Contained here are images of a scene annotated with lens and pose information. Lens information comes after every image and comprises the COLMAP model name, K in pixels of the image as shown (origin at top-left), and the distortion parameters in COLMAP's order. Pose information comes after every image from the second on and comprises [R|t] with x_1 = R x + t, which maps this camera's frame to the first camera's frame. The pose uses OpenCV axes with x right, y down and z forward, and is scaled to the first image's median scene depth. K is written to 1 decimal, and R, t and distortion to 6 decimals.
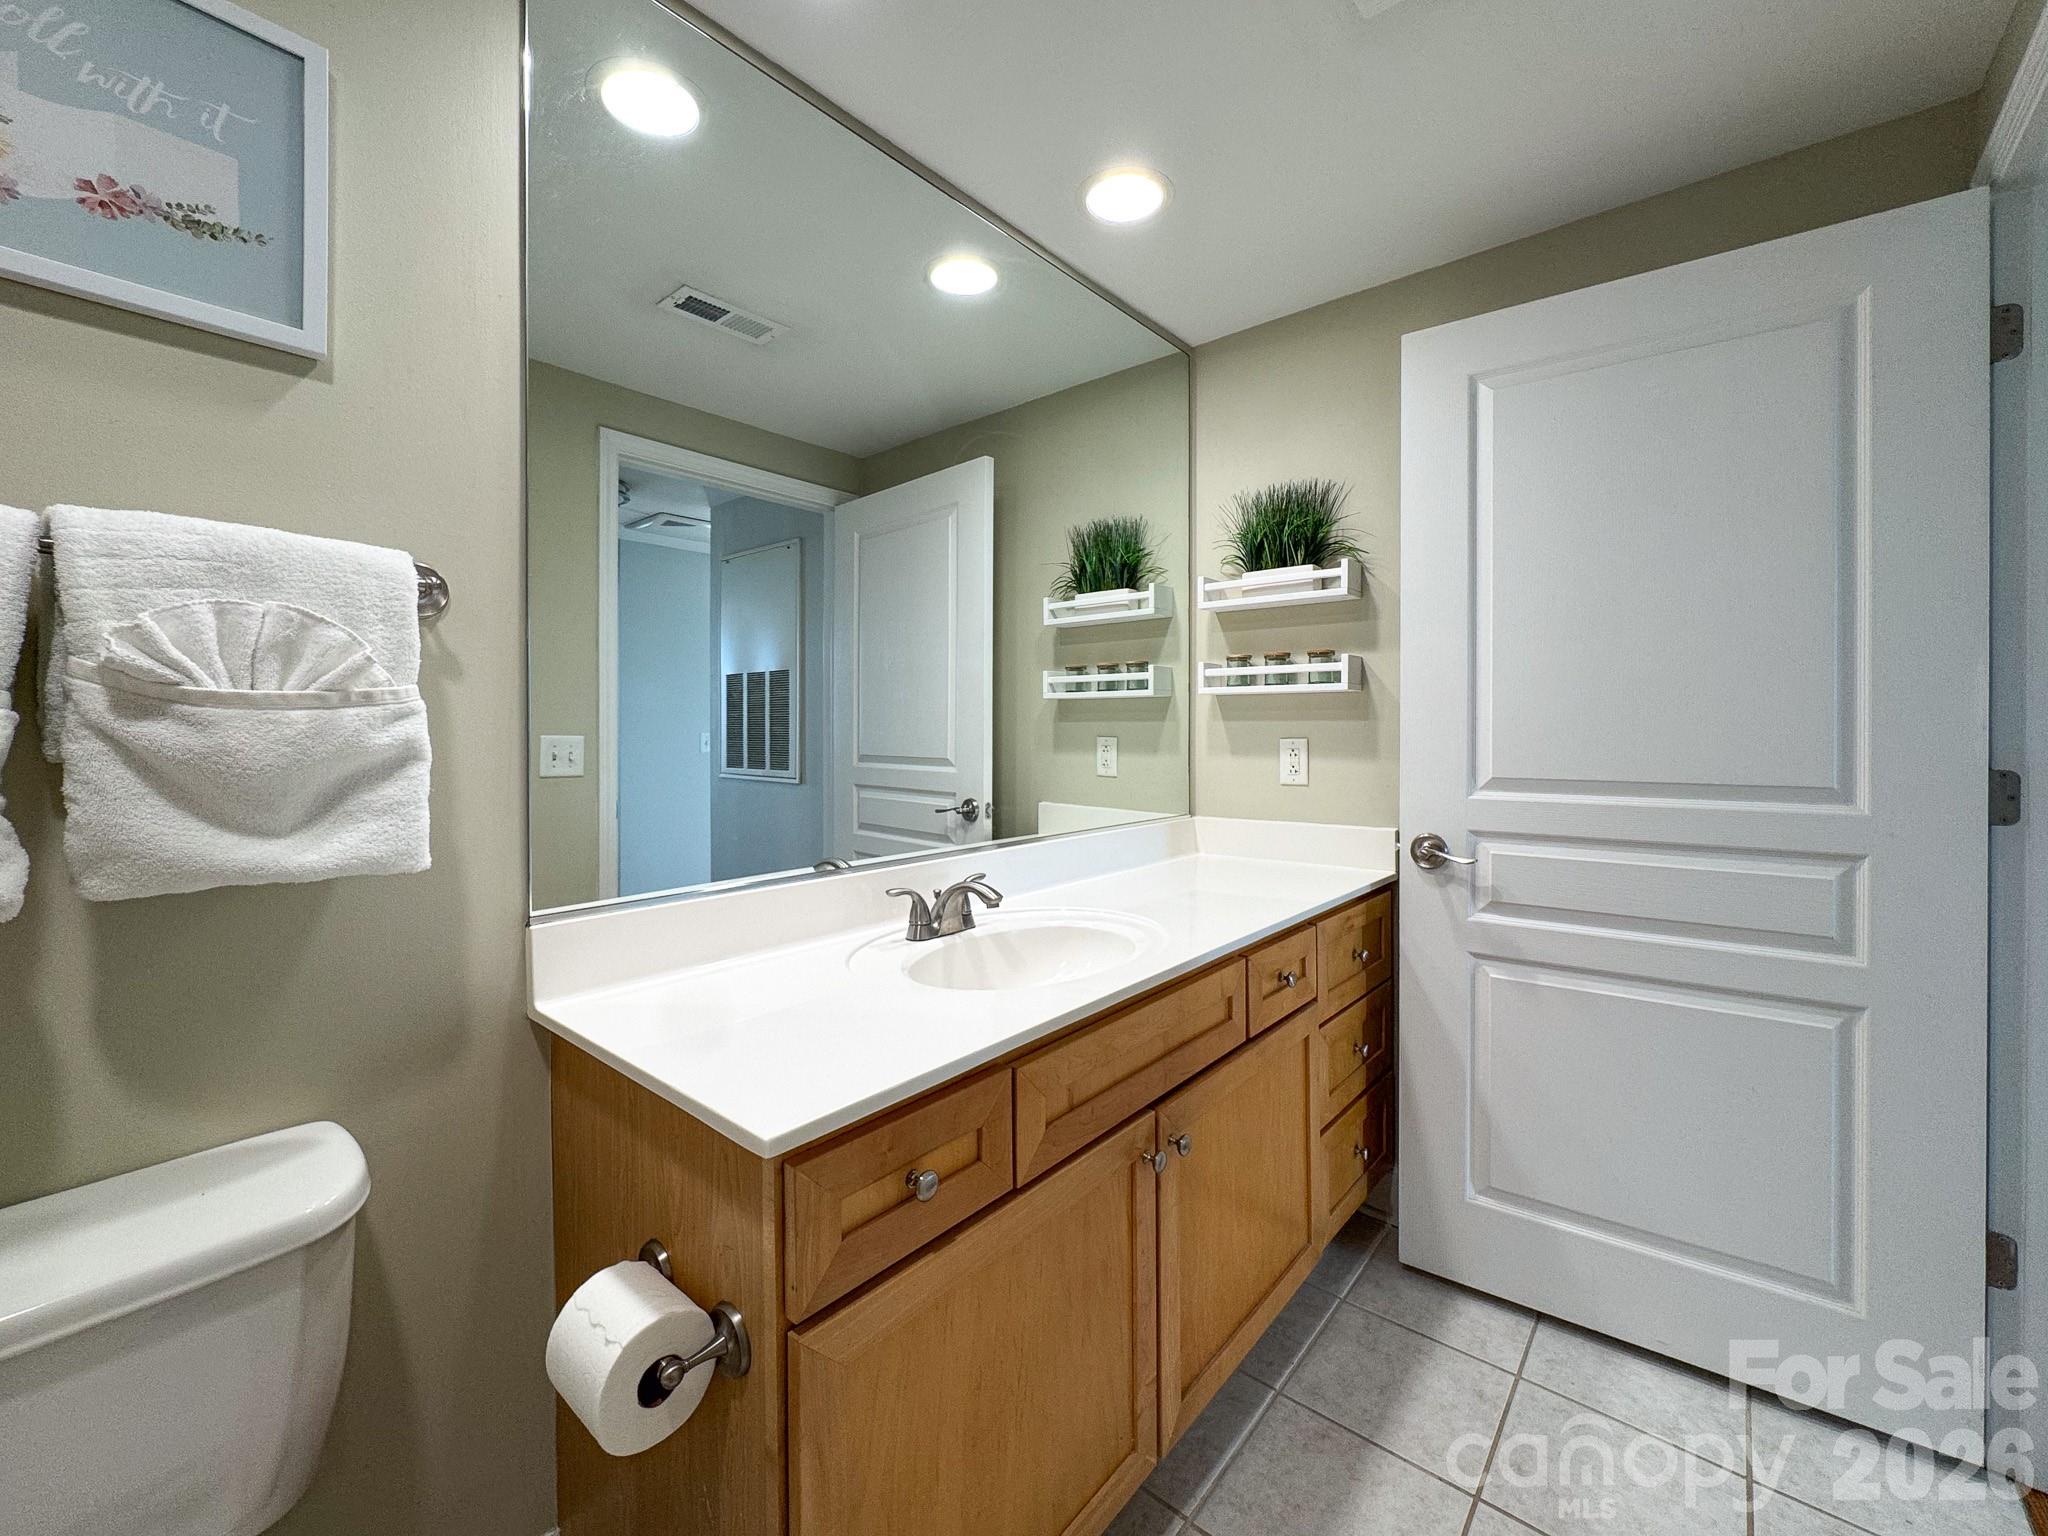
lens RADIAL K [[851.3, 0, 1019.2], [0, 851.3, 731.0], [0, 0, 1]] dist [-0.000089, 0.000014]
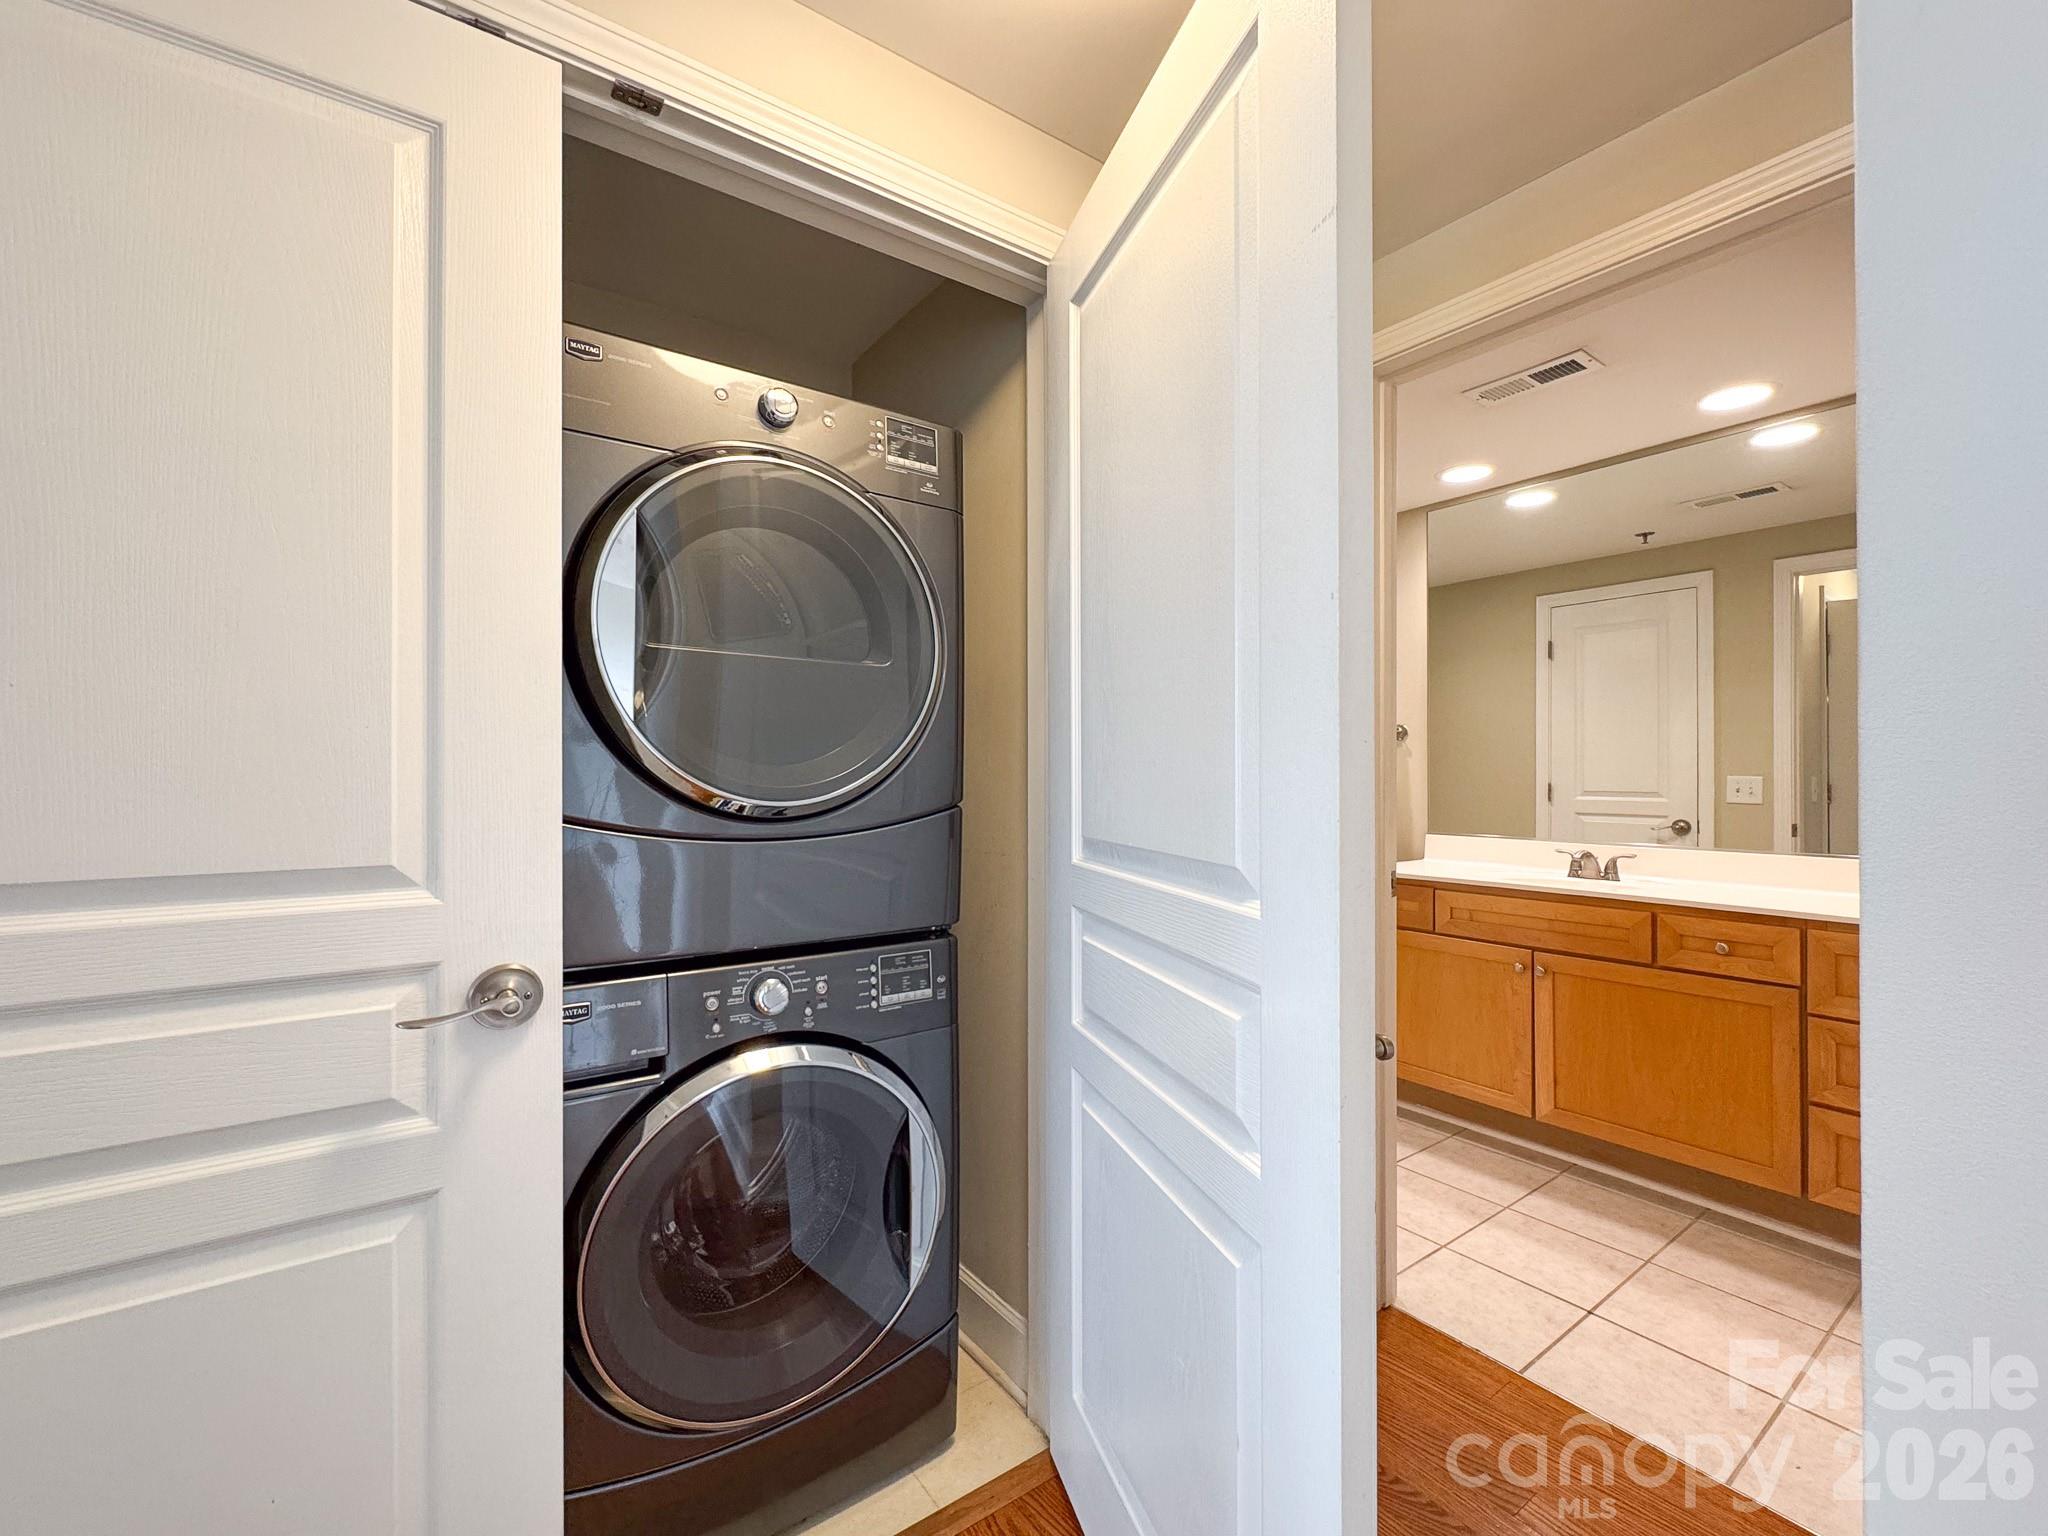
lens RADIAL K [[837.4, 0, 1019.7], [0, 837.4, 759.9], [0, 0, 1]] dist [-0.000789, 0.000185]
pose [[-0.272030, -0.018397, -0.962113, 3.303472], [-0.000703, 0.999821, -0.018919, 0.015070], [0.962289, -0.004471, -0.271994, 0.461023]]
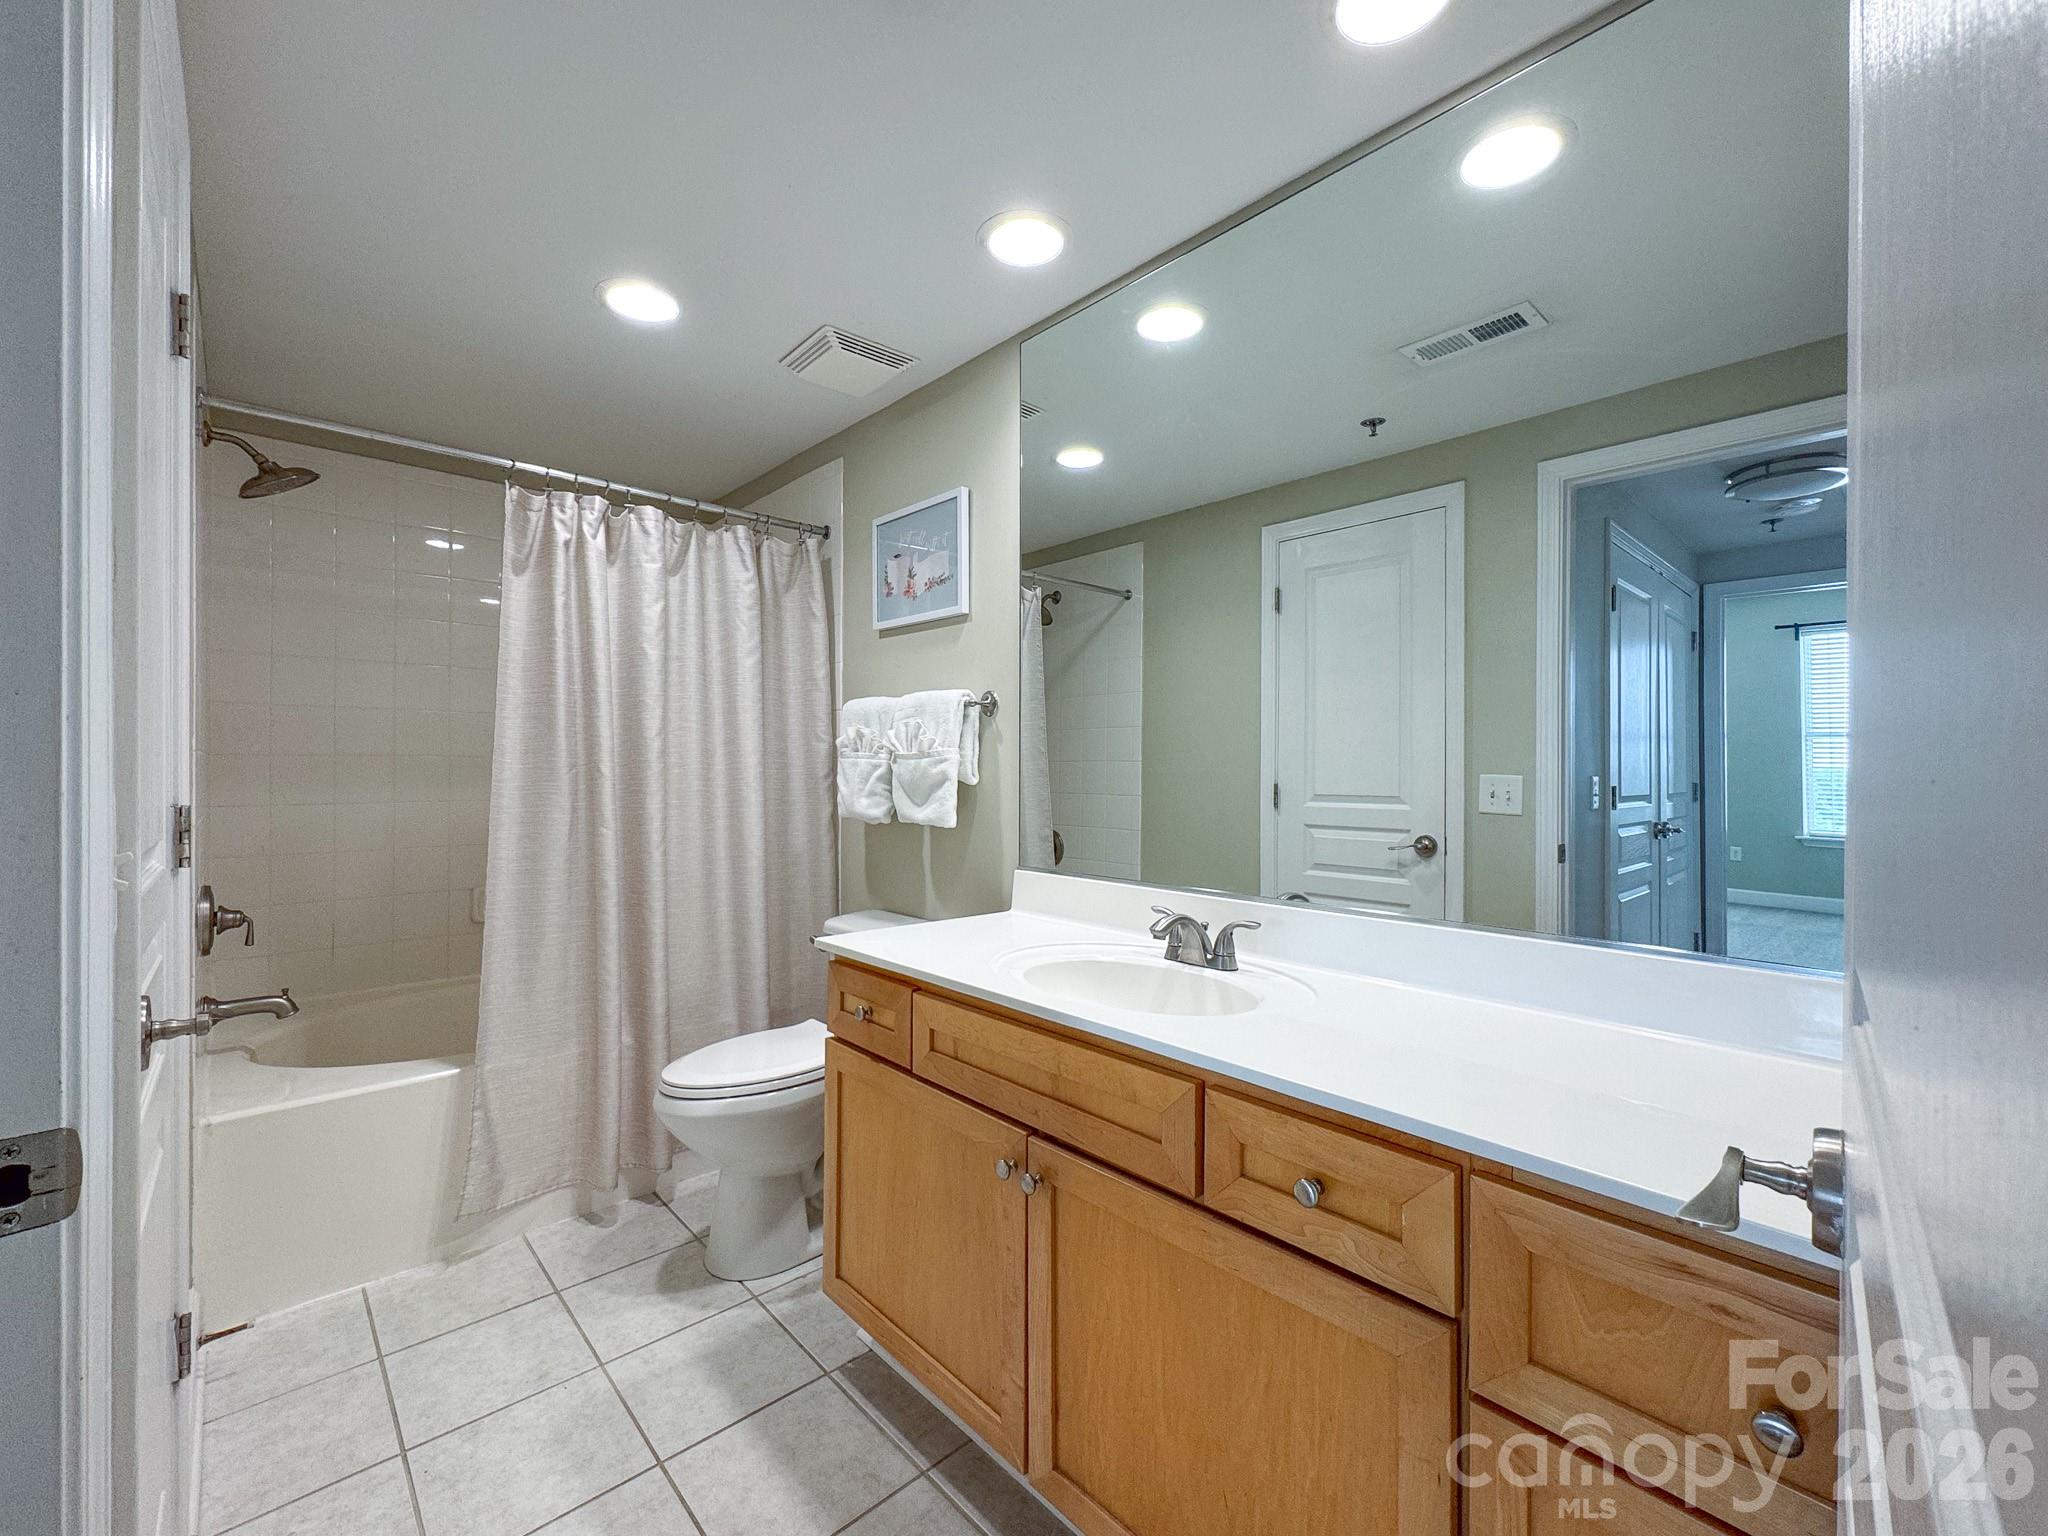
lens RADIAL K [[869.7, 0, 1022.9], [0, 869.7, 753.4], [0, 0, 1]] dist [-0.002940, -0.000172]
pose [[-0.128402, -0.020473, -0.991511, 1.605212], [-0.003400, 0.999790, -0.020204, 0.008081], [0.991716, 0.000777, -0.128445, 1.487208]]
